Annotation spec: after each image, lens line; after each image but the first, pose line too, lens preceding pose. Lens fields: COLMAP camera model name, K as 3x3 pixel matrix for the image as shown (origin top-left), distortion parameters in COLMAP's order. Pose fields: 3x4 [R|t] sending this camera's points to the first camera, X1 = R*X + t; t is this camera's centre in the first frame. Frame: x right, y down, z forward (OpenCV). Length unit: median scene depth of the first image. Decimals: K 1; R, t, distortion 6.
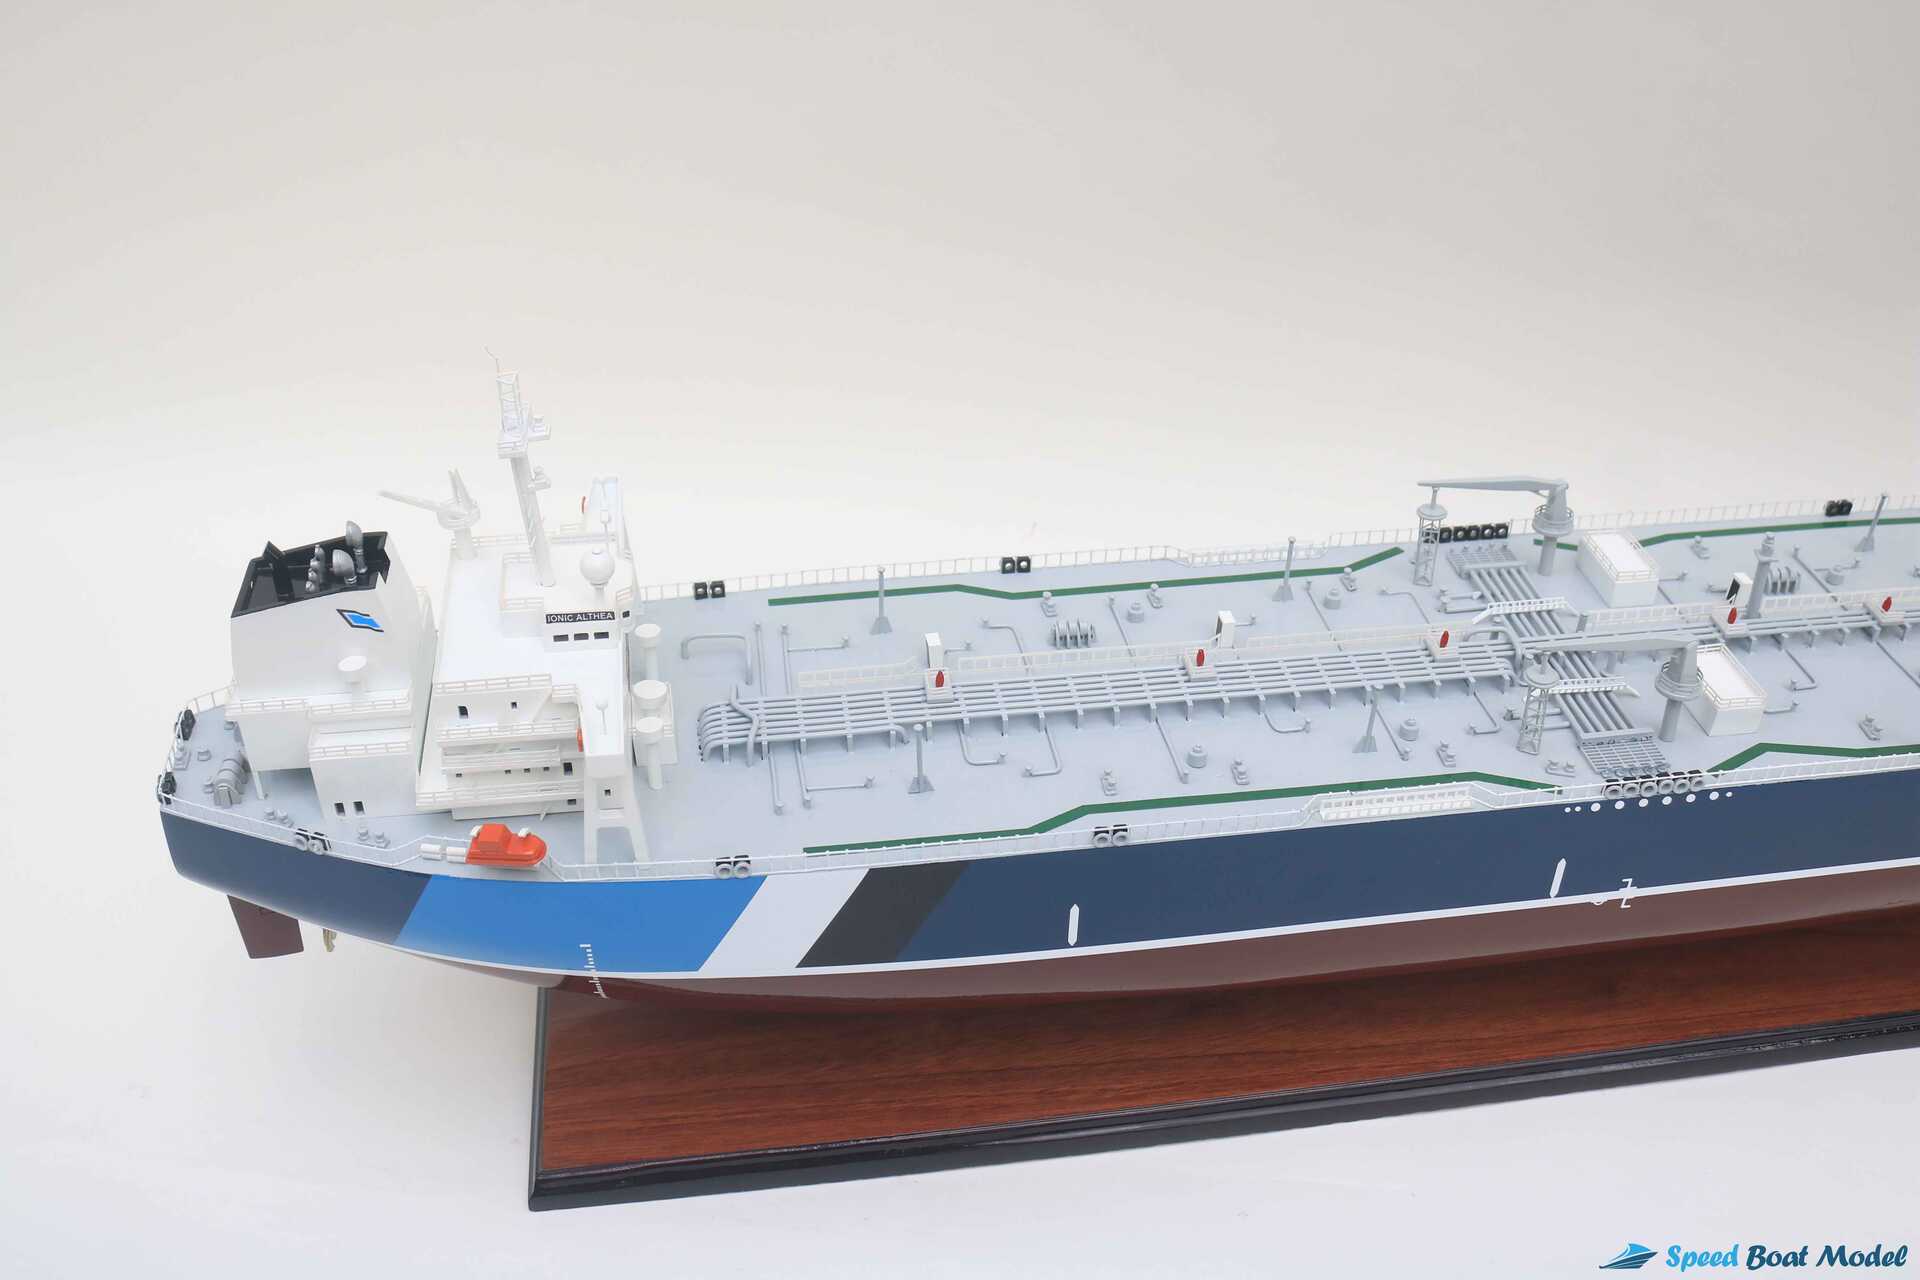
lens RADIAL K [[1855.3, 0, 960.0], [0, 1855.3, 640.0], [0, 0, 1]] dist [-0.147407, 0.159288]
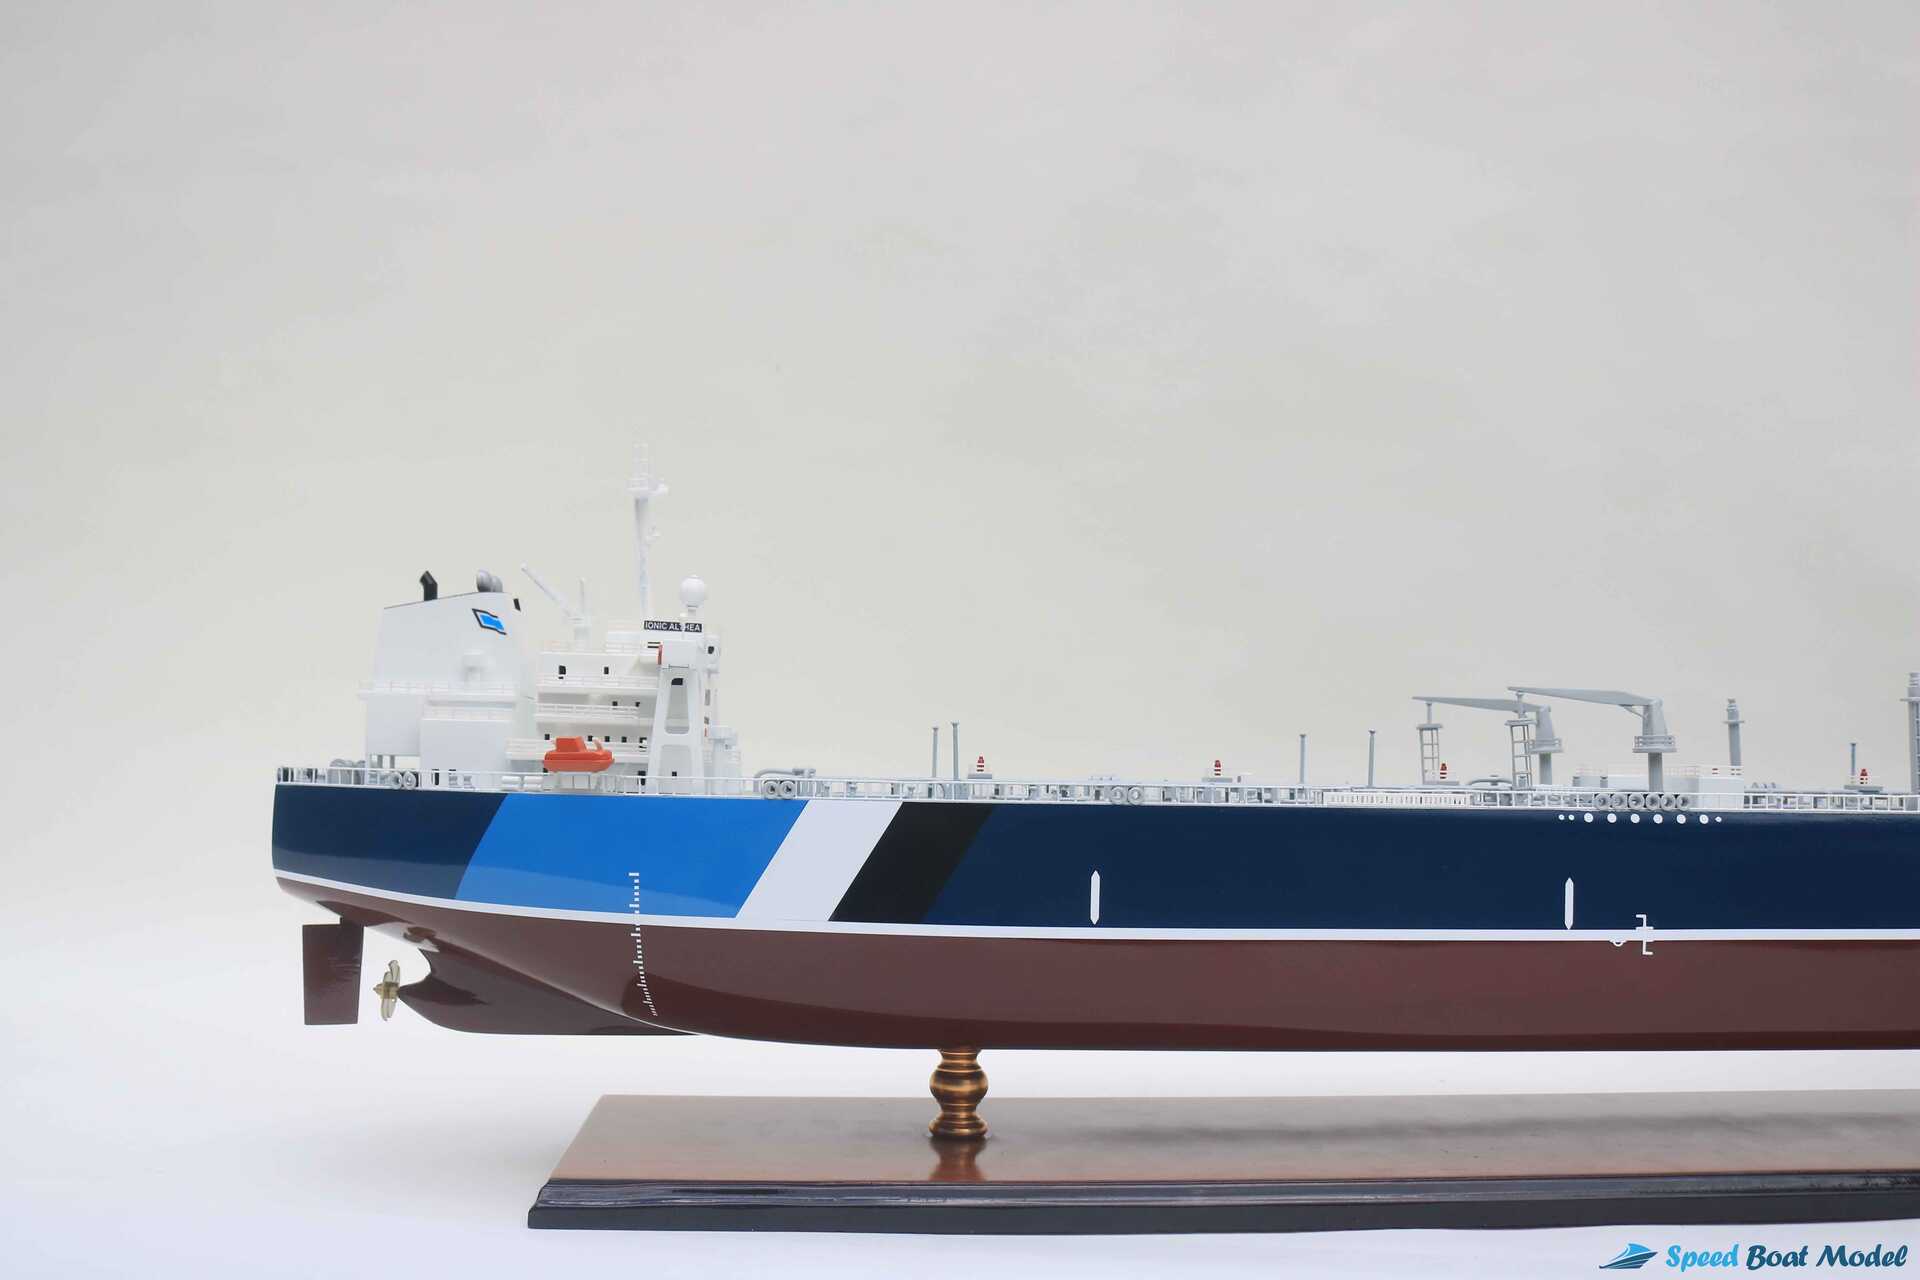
lens RADIAL K [[1855.3, 0, 960.0], [0, 1855.3, 640.0], [0, 0, 1]] dist [-0.147407, 0.159288]
pose [[0.997394, 0.001640, -0.072133, 0.061053], [-0.045626, 0.788807, -0.612945, 0.692590], [0.055893, 0.614639, 0.786826, 0.082100]]
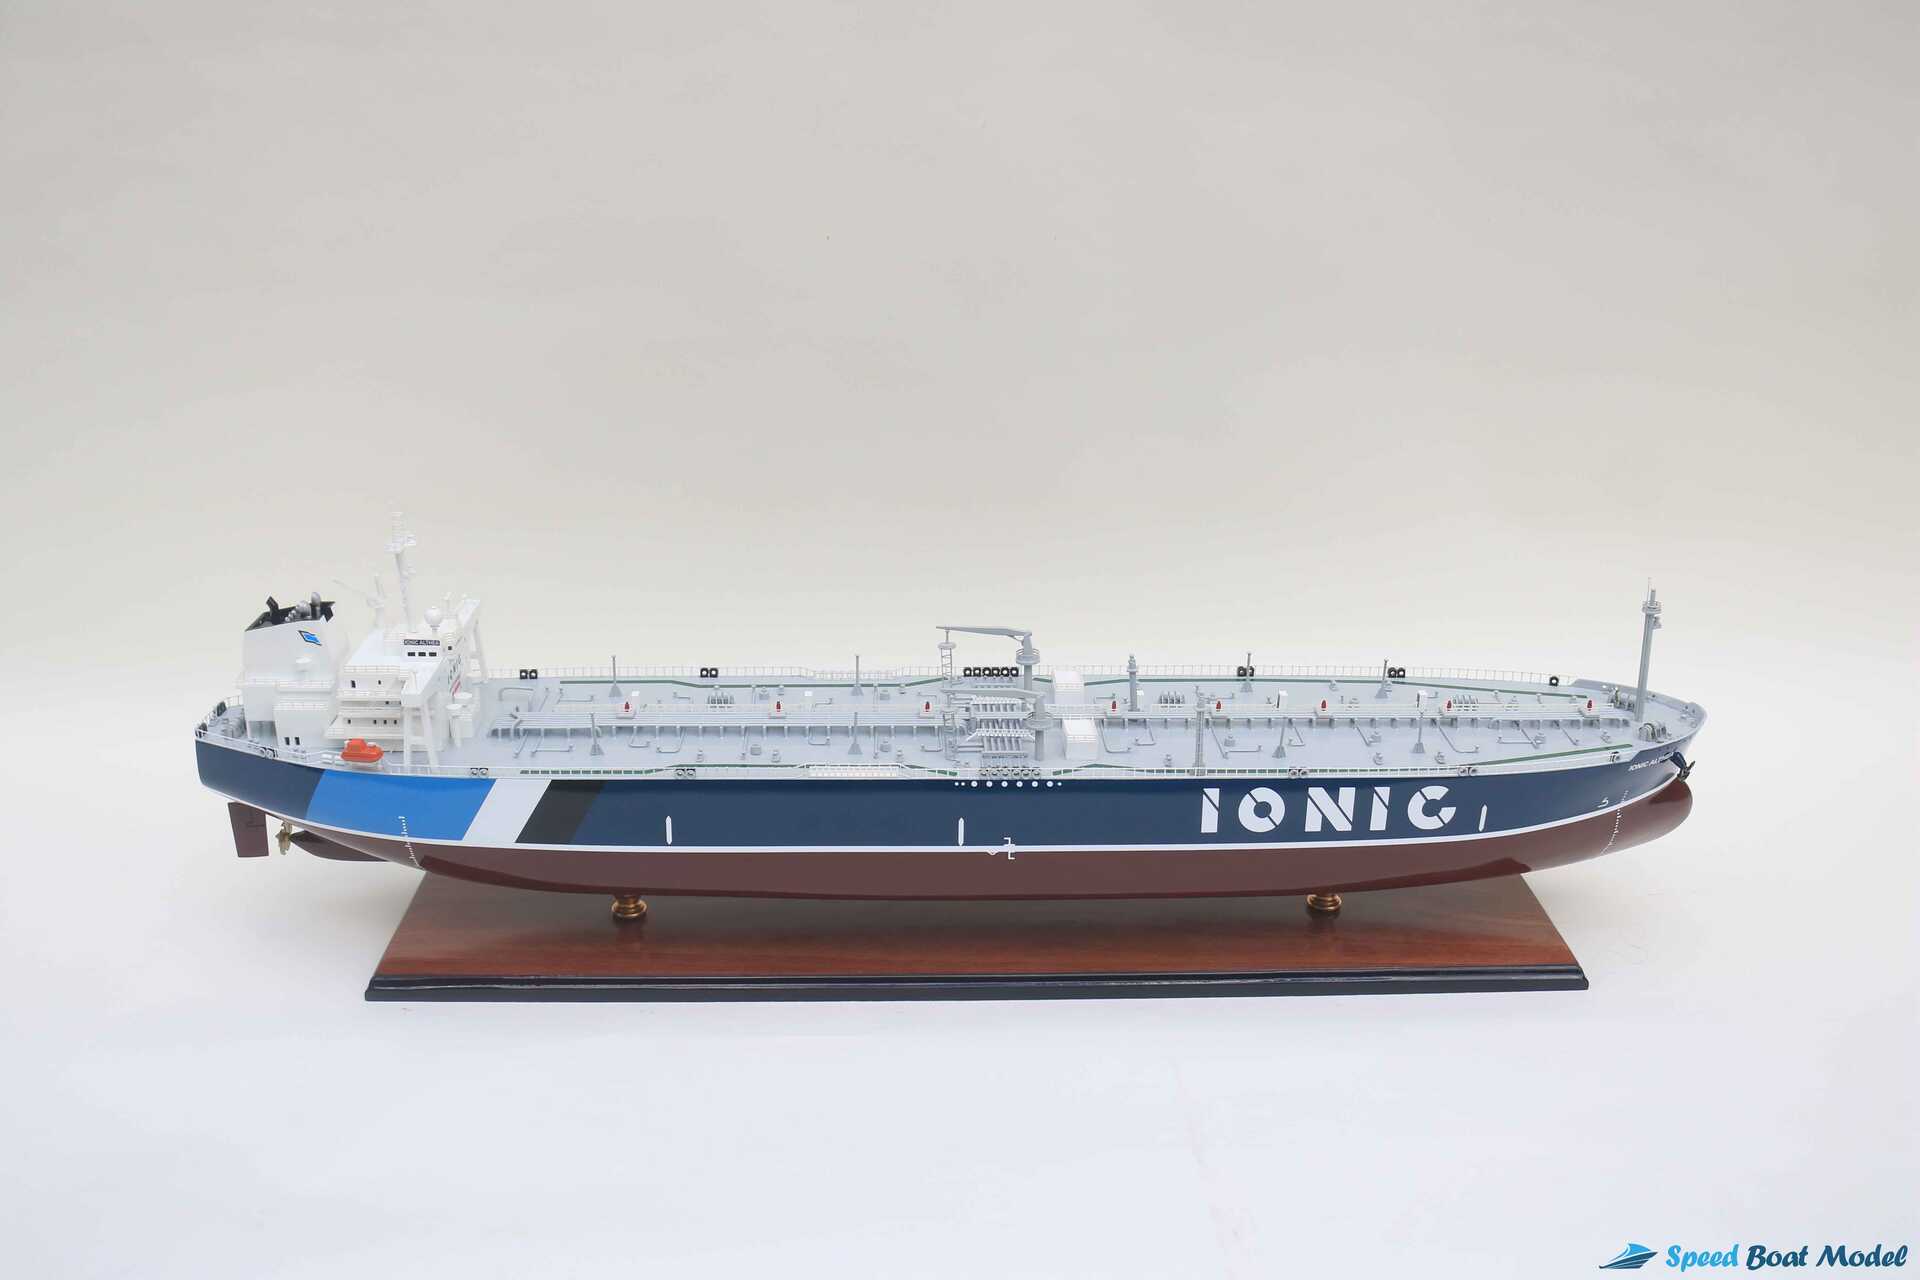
lens RADIAL K [[1855.3, 0, 960.0], [0, 1855.3, 640.0], [0, 0, 1]] dist [-0.147407, 0.159288]
pose [[0.993408, 0.038790, -0.107866, 0.529810], [-0.064733, 0.966433, -0.248631, 0.405177], [0.094600, 0.253975, 0.962573, -0.737172]]
